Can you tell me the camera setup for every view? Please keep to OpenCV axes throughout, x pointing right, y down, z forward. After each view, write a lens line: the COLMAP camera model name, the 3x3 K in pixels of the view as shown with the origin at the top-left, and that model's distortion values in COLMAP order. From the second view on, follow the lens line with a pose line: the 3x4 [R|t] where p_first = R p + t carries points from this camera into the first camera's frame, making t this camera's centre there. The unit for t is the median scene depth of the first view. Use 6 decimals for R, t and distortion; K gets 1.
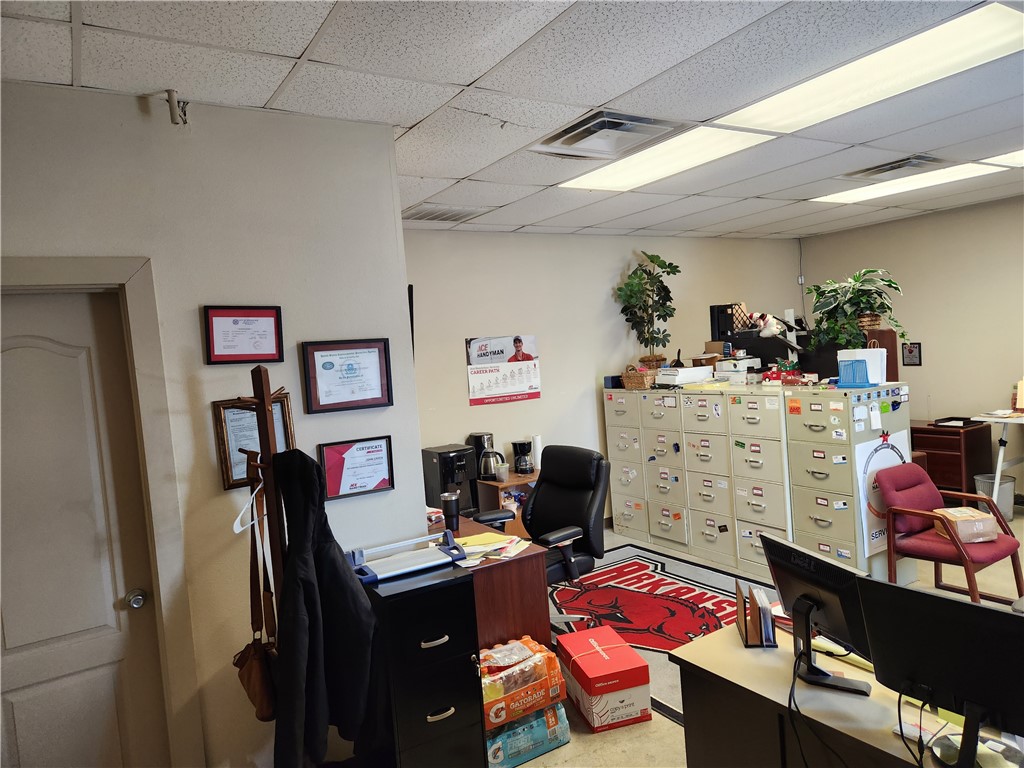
lens RADIAL K [[681.3, 0, 521.6], [0, 681.3, 386.7], [0, 0, 1]] dist [0.081010, -0.073302]
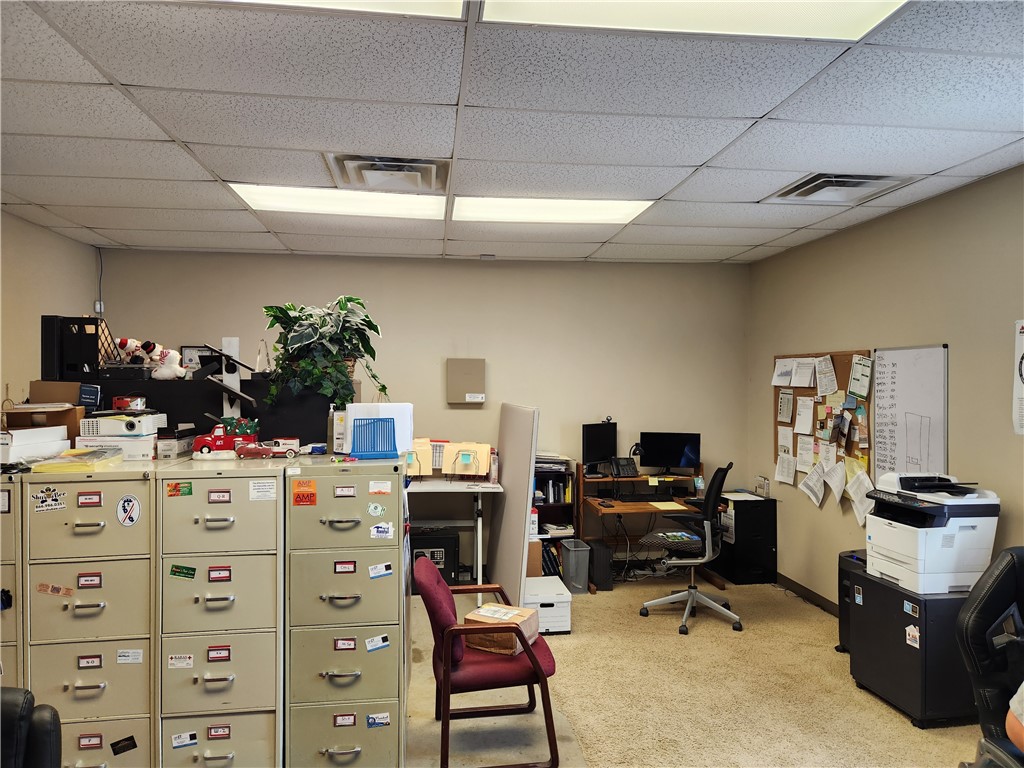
lens RADIAL K [[681.3, 0, 521.6], [0, 681.3, 386.7], [0, 0, 1]] dist [0.081010, -0.073302]
pose [[0.422510, 0.069344, 0.903702, -0.068463], [0.023429, 0.995900, -0.087372, -0.006059], [-0.906056, 0.058088, 0.419153, 0.511580]]
